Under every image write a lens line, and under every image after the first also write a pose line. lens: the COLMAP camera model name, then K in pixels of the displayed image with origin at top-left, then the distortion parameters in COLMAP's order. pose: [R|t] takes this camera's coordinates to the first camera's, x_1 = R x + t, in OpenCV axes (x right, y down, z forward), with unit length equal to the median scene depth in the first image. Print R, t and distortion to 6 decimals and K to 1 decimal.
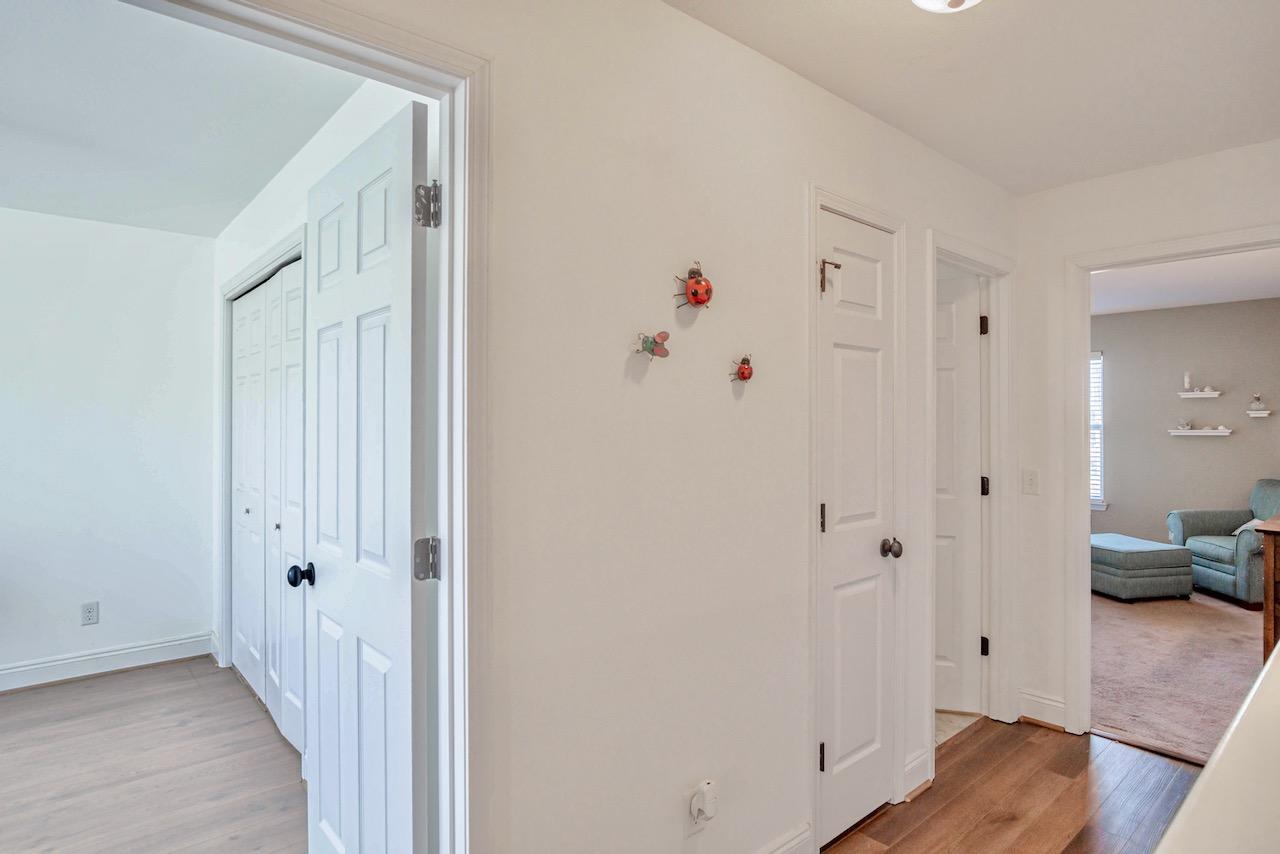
lens RADIAL K [[692.4, 0, 640.7], [0, 692.4, 421.7], [0, 0, 1]] dist [-0.035407, 0.001439]
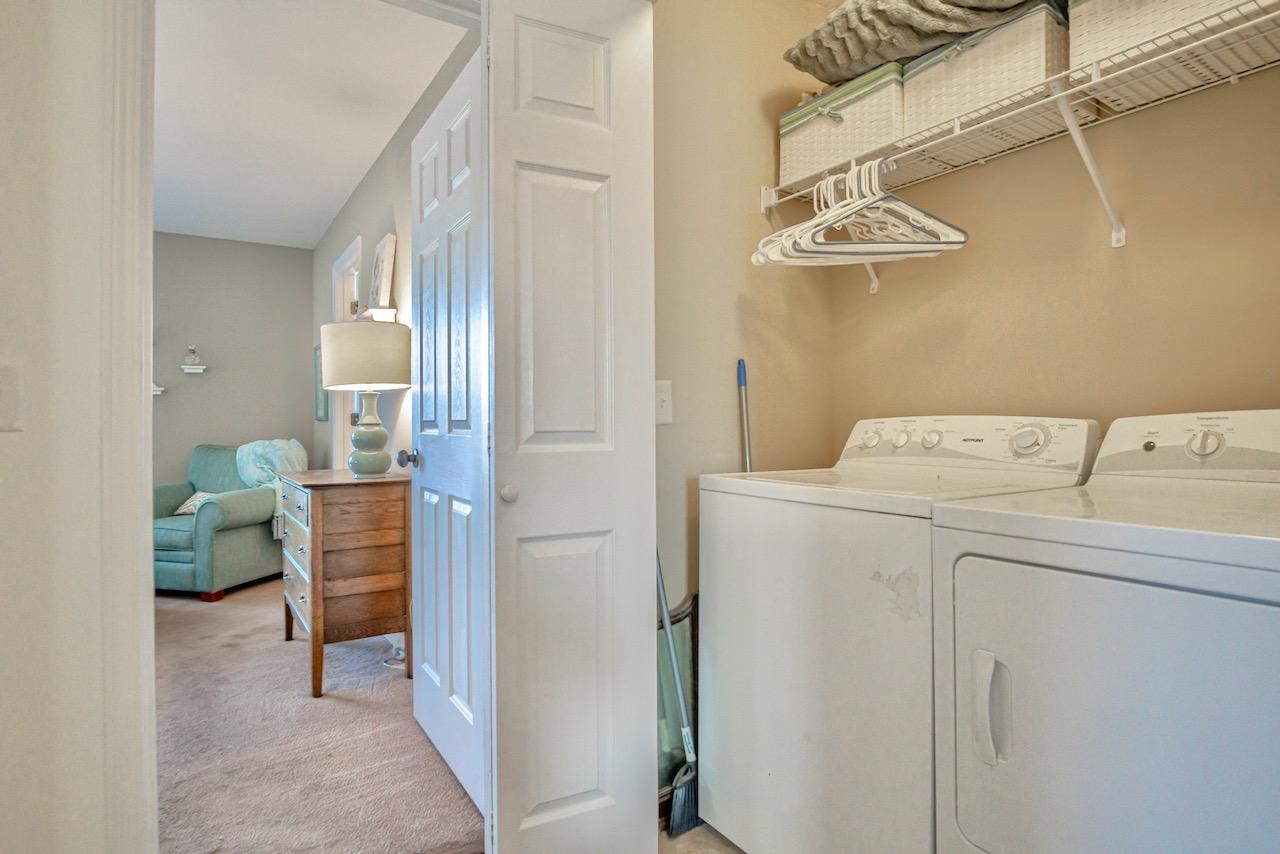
lens RADIAL K [[692.4, 0, 641.3], [0, 692.4, 420.1], [0, 0, 1]] dist [-0.035407, 0.001439]
pose [[0.133143, -0.000803, 0.991096, 0.161527], [0.006555, 0.999979, -0.000070, 0.064384], [-0.991075, 0.006506, 0.133146, 0.372139]]
